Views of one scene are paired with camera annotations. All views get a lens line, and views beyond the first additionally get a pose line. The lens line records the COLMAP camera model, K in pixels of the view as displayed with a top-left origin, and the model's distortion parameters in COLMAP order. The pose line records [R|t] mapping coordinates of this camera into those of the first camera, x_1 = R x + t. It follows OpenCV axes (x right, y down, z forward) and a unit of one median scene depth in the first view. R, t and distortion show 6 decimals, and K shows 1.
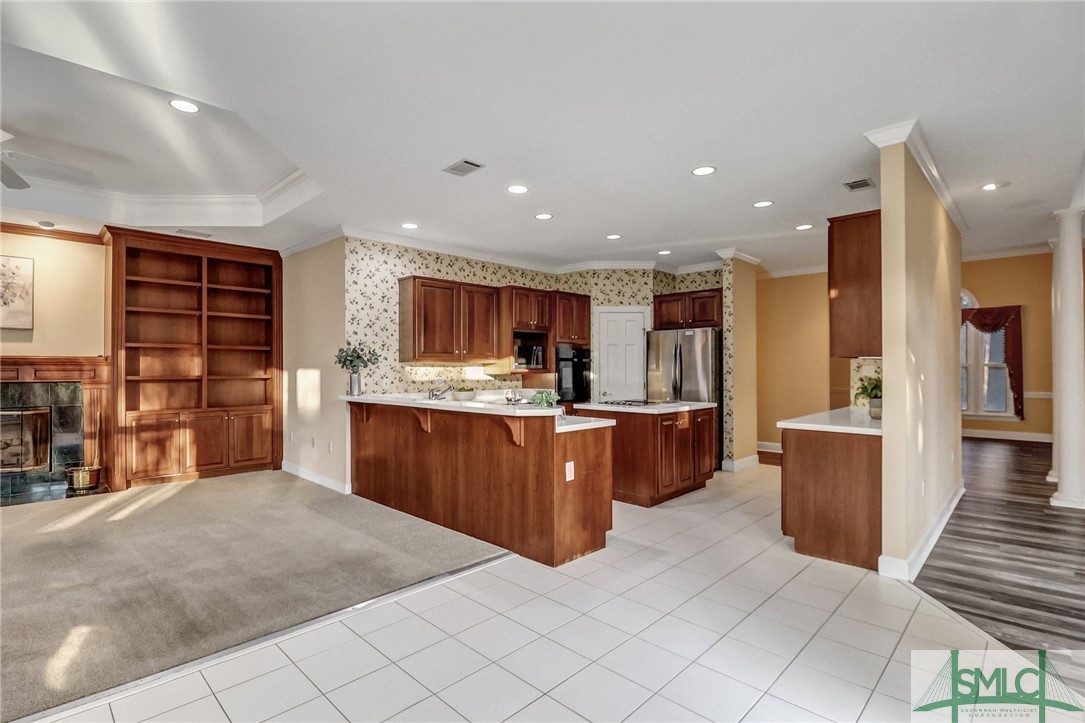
lens RADIAL K [[513.1, 0, 534.4], [0, 513.1, 364.8], [0, 0, 1]] dist [0.016596, -0.024297]
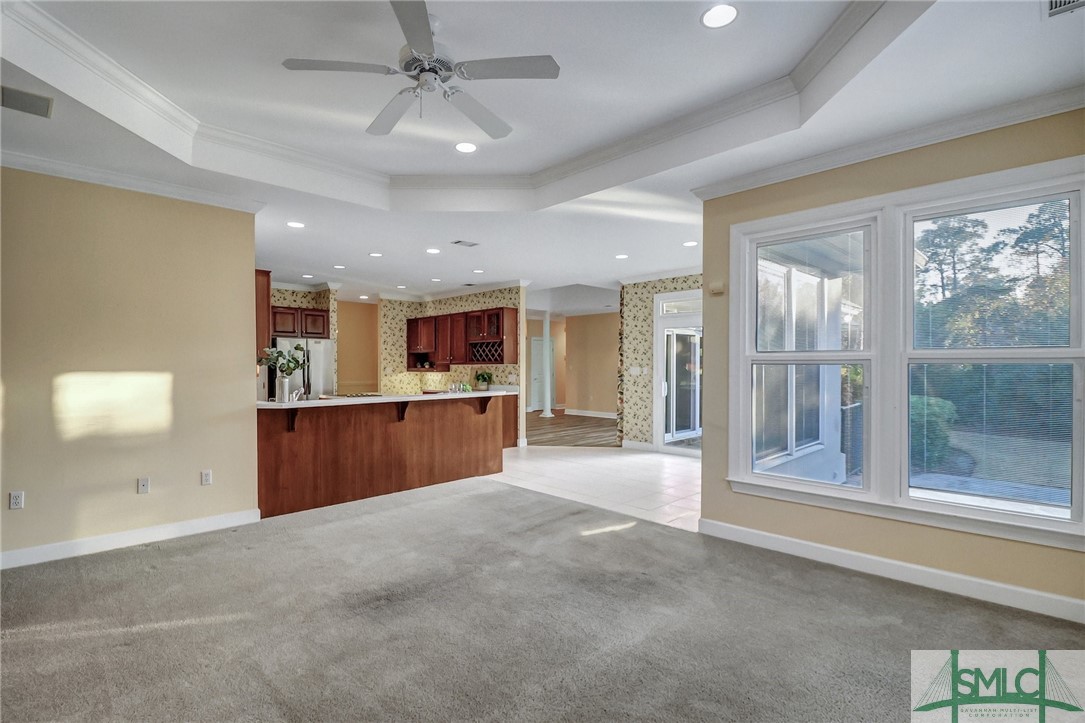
lens RADIAL K [[513.1, 0, 534.4], [0, 513.1, 364.8], [0, 0, 1]] dist [0.016596, -0.024297]
pose [[0.018052, 0.002798, 0.999833, -1.092760], [-0.007079, 0.999971, -0.002671, -0.006660], [-0.999812, -0.007029, 0.018071, 0.484306]]
